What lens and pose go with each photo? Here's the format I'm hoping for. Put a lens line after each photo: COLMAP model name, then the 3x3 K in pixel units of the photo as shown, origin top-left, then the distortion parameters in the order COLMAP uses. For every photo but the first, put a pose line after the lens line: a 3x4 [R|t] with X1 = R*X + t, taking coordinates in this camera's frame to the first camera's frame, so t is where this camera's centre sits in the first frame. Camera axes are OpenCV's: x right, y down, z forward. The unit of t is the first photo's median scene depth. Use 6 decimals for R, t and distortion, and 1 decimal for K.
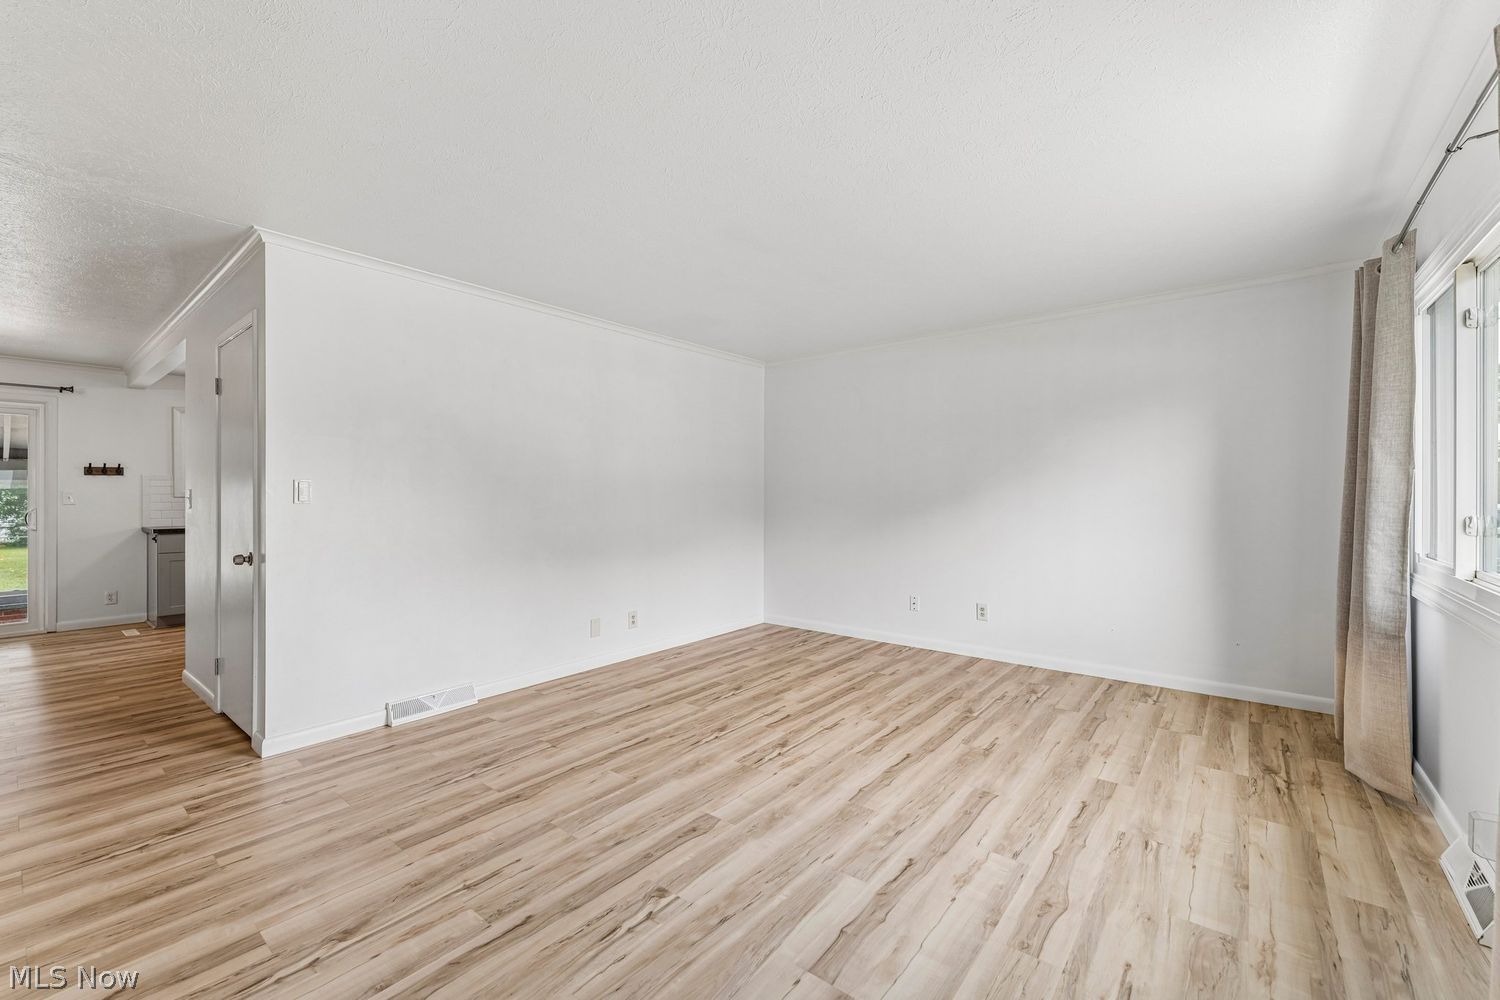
lens RADIAL K [[612.0, 0, 746.8], [0, 612.0, 497.7], [0, 0, 1]] dist [-0.003058, -0.001340]
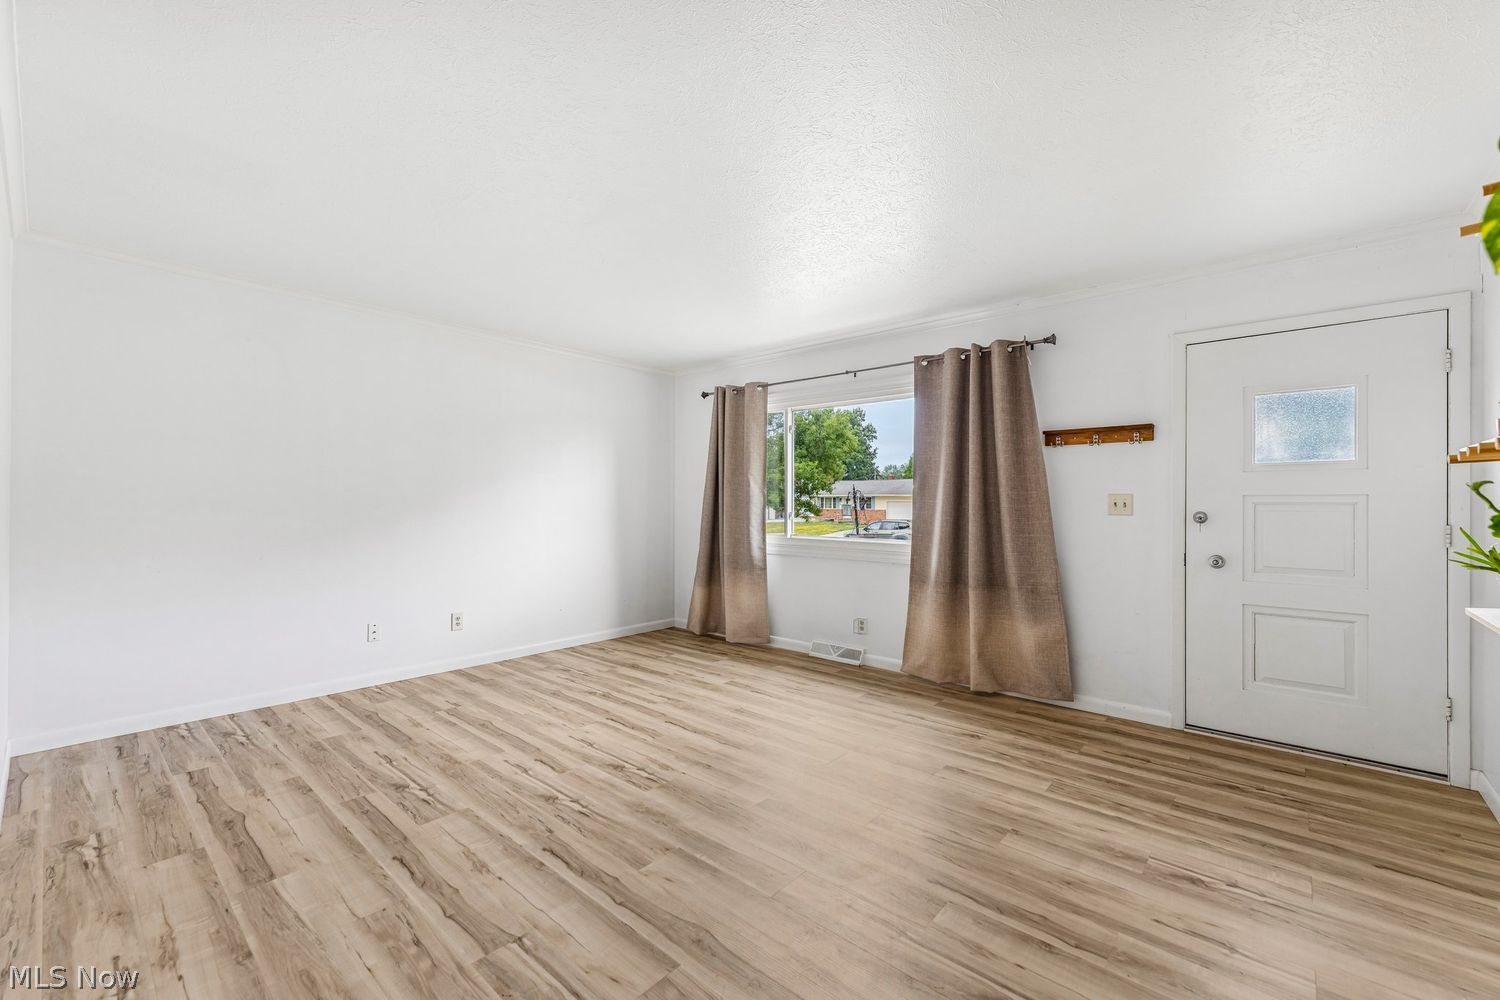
lens RADIAL K [[612.0, 0, 746.2], [0, 612.0, 502.9], [0, 0, 1]] dist [-0.003058, -0.001340]
pose [[0.046554, 0.001050, 0.998915, -0.726405], [-0.000898, 0.999999, -0.001009, -0.004569], [-0.998915, -0.000850, 0.046555, 0.623985]]
